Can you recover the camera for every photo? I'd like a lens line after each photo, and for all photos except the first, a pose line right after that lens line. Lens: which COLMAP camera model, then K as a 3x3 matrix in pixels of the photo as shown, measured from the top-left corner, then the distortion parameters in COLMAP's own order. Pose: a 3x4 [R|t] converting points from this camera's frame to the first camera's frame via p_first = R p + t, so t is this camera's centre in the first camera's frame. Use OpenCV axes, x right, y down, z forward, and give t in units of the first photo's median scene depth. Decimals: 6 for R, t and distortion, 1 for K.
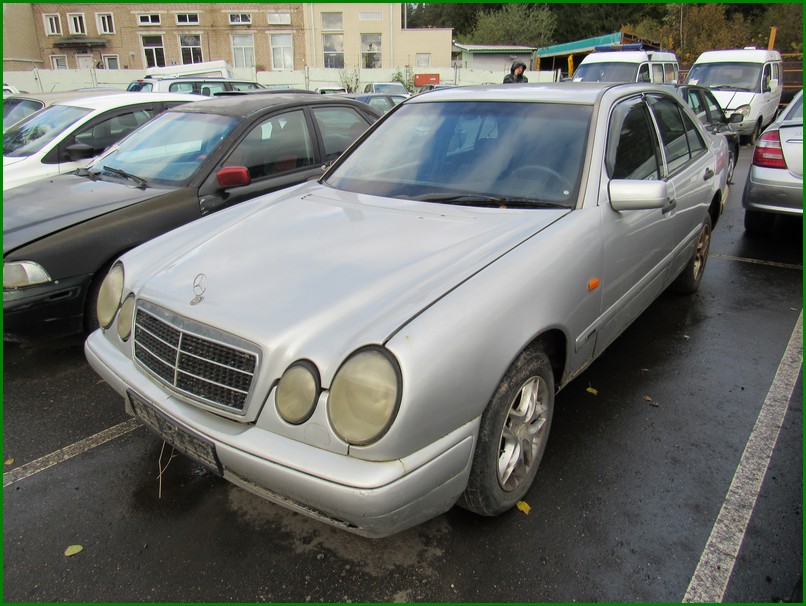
lens RADIAL K [[566.1, 0, 403.0], [0, 566.1, 303.0], [0, 0, 1]] dist [-0.021175, 0.001636]
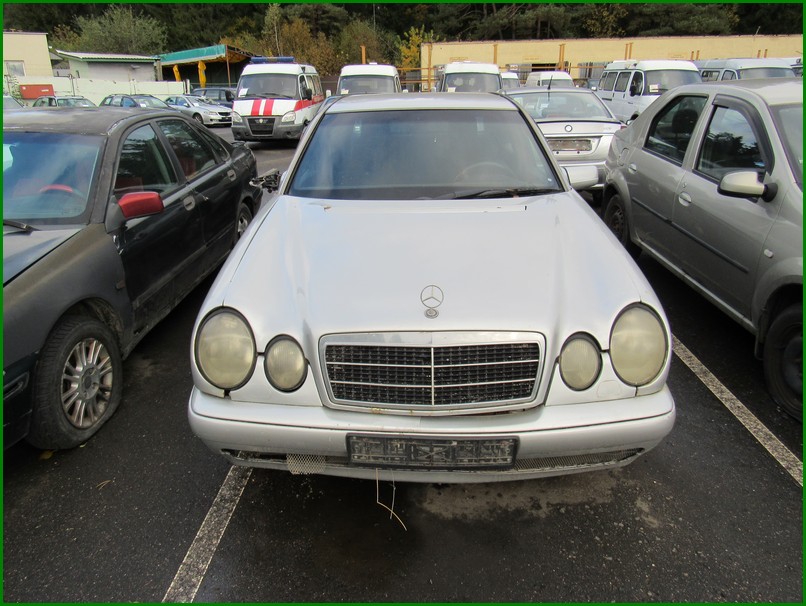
lens RADIAL K [[563.9, 0, 403.0], [0, 563.9, 303.0], [0, 0, 1]] dist [-0.026310, -0.003704]
pose [[0.798320, -0.205836, 0.565965, -0.118978], [0.213973, 0.975405, 0.052927, -0.010405], [-0.562939, 0.078849, 0.822729, 0.028036]]
